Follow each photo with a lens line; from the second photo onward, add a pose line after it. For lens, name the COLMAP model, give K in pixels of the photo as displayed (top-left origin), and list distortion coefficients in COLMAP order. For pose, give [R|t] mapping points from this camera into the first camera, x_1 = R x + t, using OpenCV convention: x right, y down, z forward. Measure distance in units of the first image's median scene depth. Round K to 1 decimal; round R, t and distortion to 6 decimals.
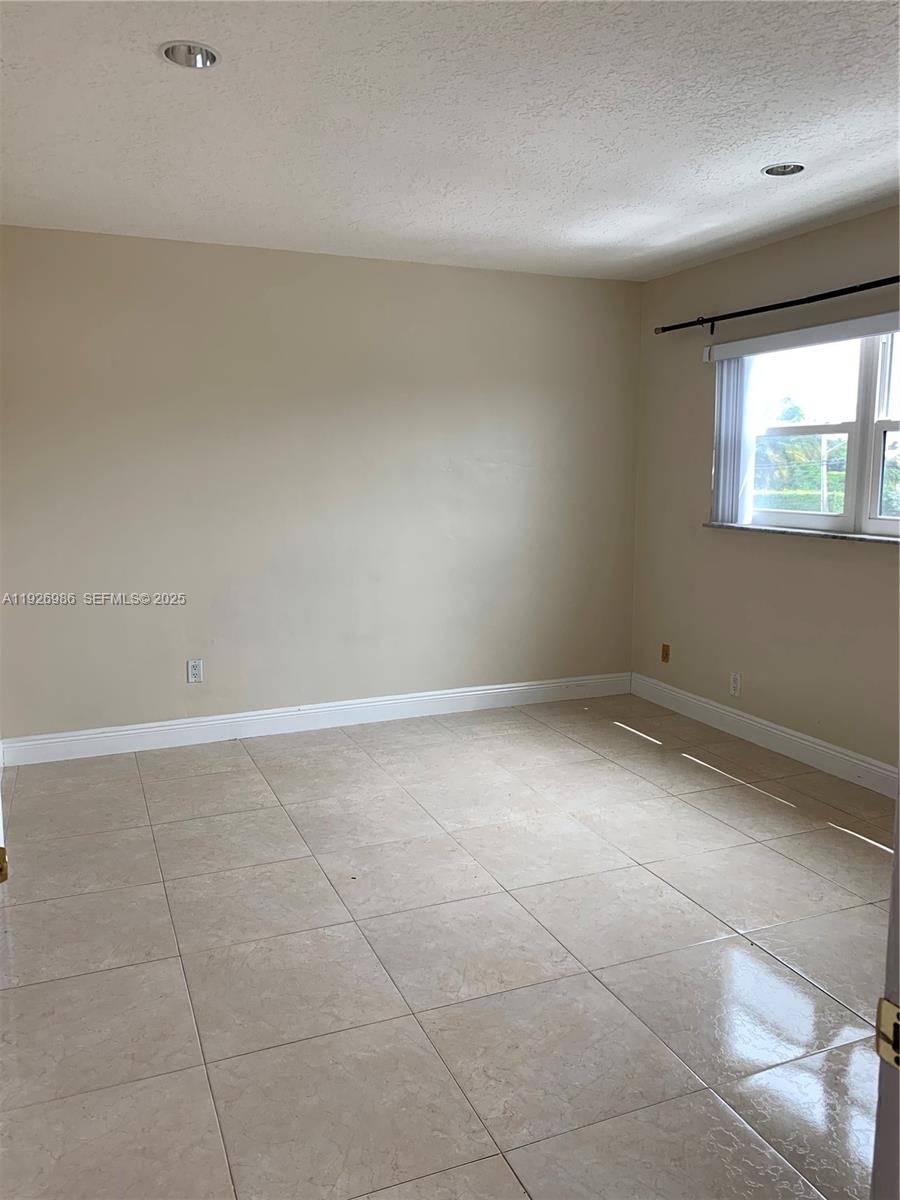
lens RADIAL K [[922.1, 0, 444.0], [0, 922.1, 591.5], [0, 0, 1]] dist [0.027051, -0.036223]
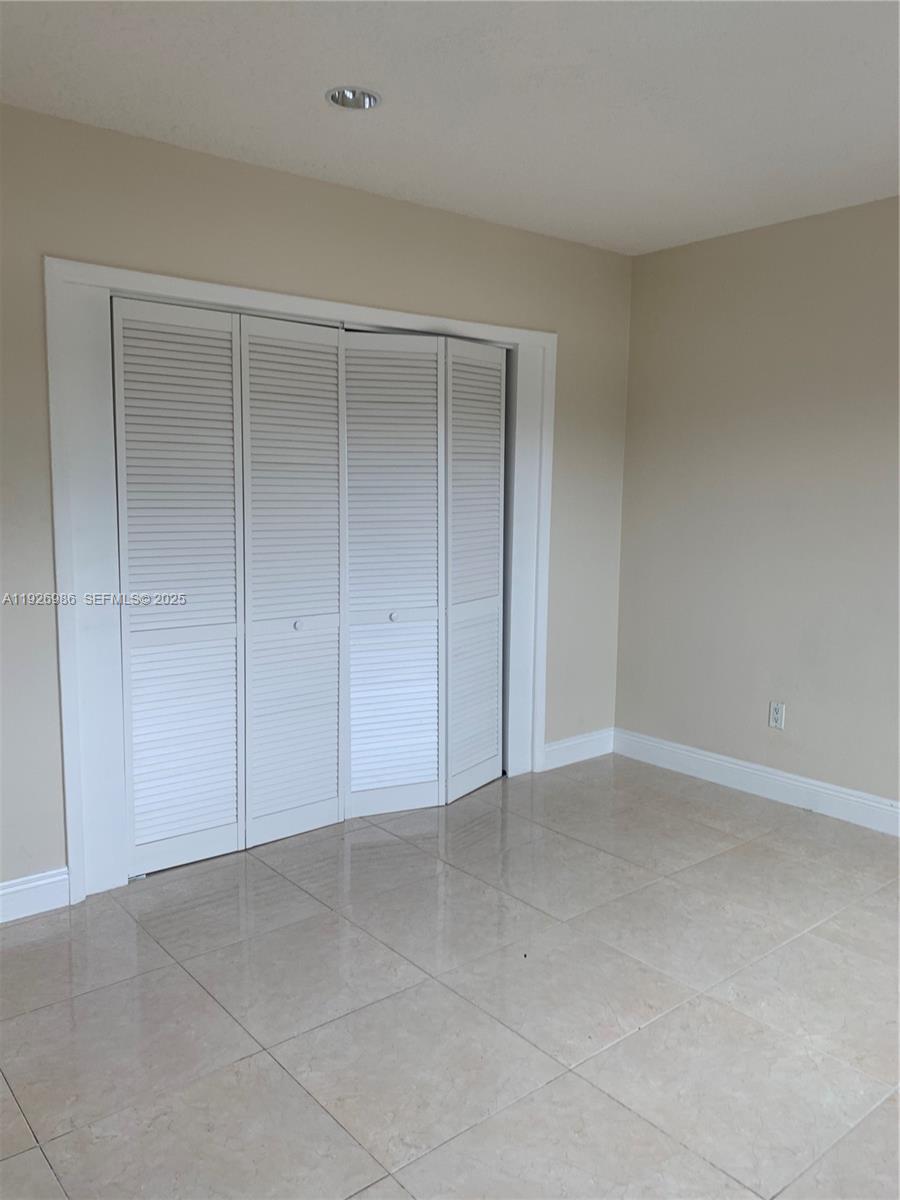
lens RADIAL K [[922.1, 0, 445.9], [0, 922.1, 592.9], [0, 0, 1]] dist [0.027051, -0.036223]
pose [[0.287276, 0.119303, -0.950389, 0.594226], [-0.134276, 0.987431, 0.083365, -0.075646], [0.948390, 0.103665, 0.299685, 0.578306]]
